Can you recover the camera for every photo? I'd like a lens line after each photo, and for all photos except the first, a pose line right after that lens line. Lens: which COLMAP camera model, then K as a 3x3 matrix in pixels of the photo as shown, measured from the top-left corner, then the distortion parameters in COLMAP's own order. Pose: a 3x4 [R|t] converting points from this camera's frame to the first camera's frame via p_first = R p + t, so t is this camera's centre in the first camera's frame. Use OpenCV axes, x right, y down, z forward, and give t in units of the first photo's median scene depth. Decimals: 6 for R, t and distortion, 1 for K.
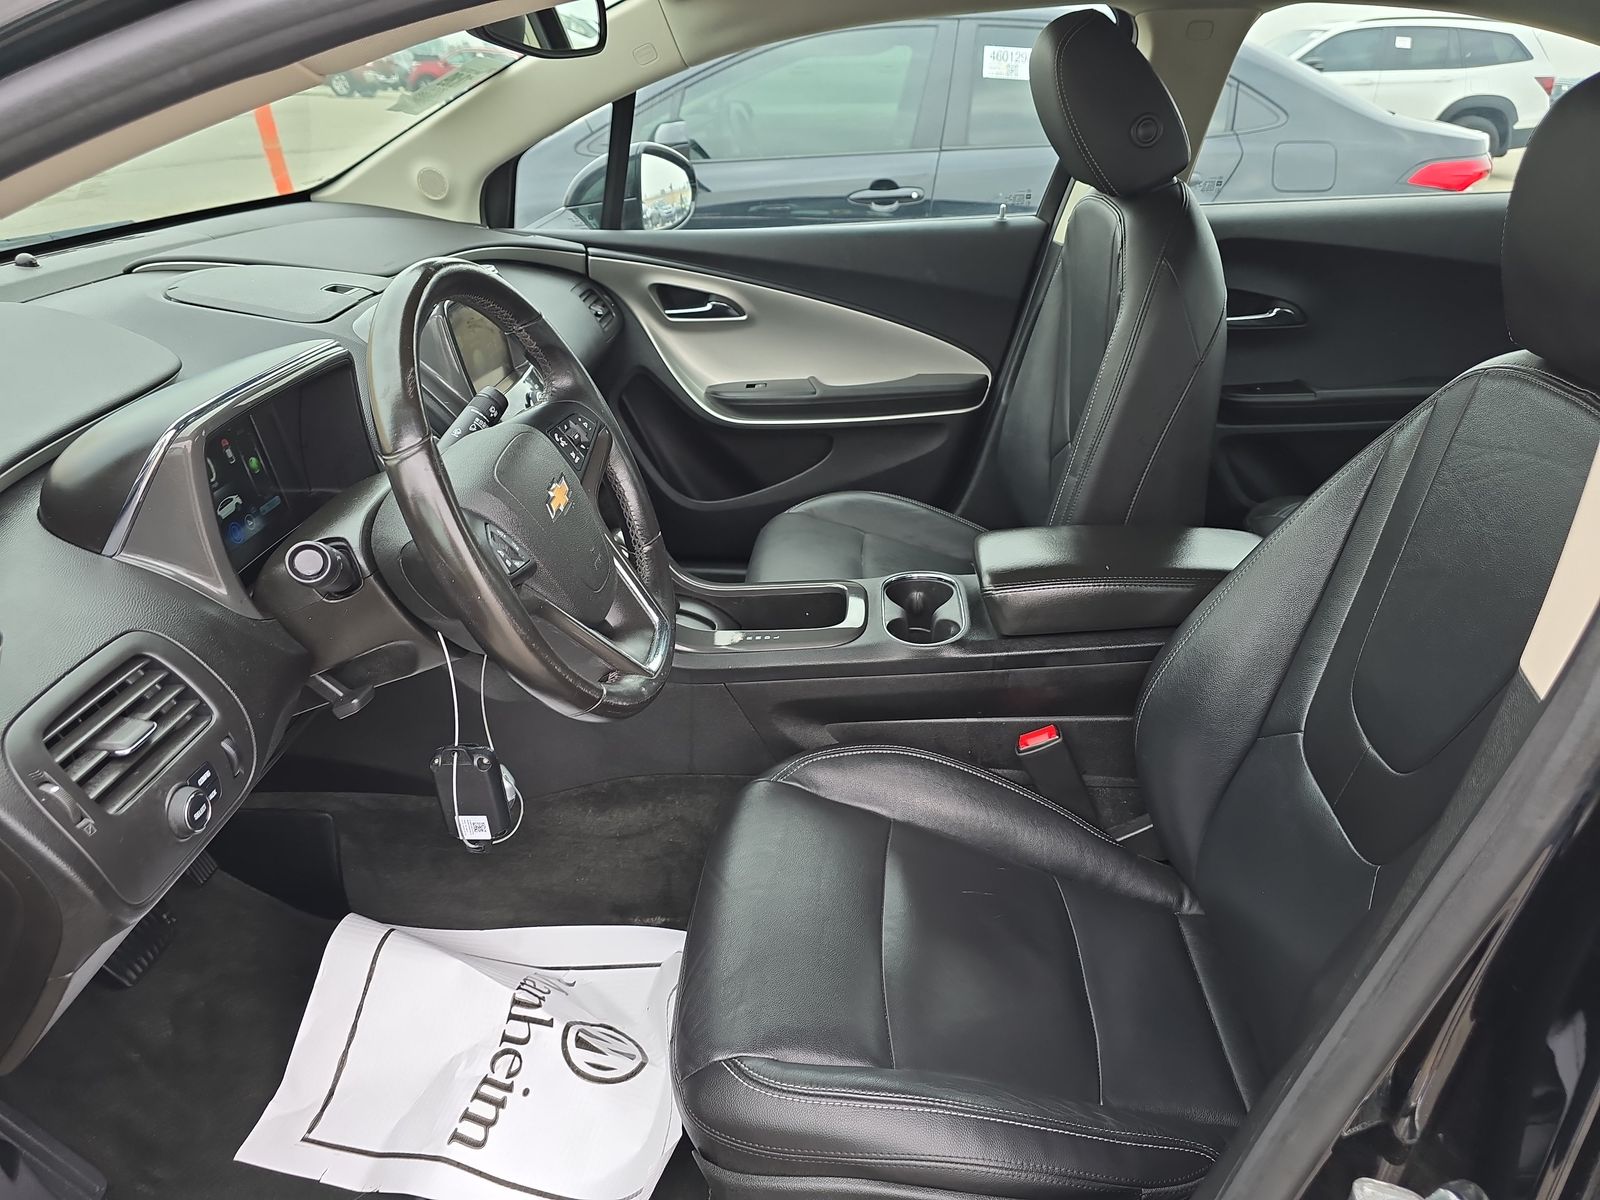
lens RADIAL K [[1074.1, 0, 809.4], [0, 1074.1, 608.3], [0, 0, 1]] dist [0.033380, -0.026230]
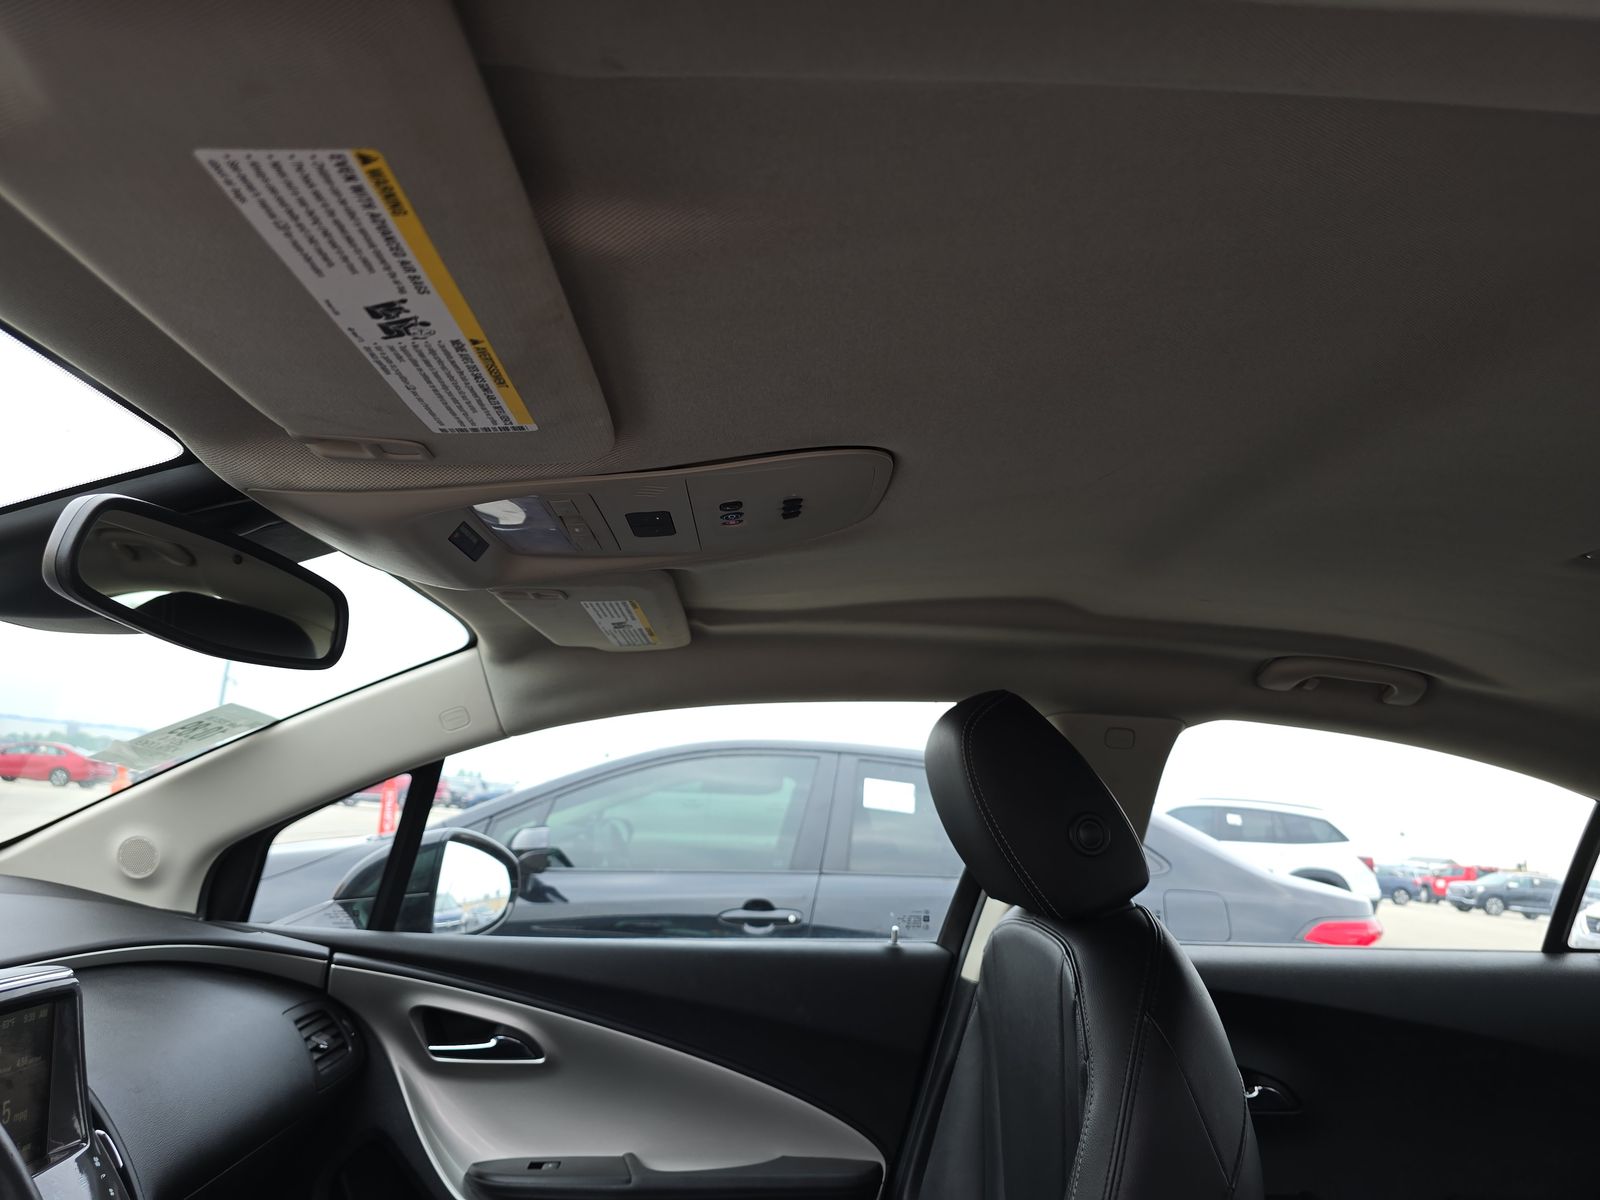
lens RADIAL K [[1074.1, 0, 804.3], [0, 1074.1, 609.0], [0, 0, 1]] dist [0.033380, -0.026230]
pose [[0.993839, 0.080502, 0.076177, 0.033436], [-0.018065, 0.795796, -0.605296, -0.076706], [-0.109349, 0.600190, 0.792347, 0.230964]]
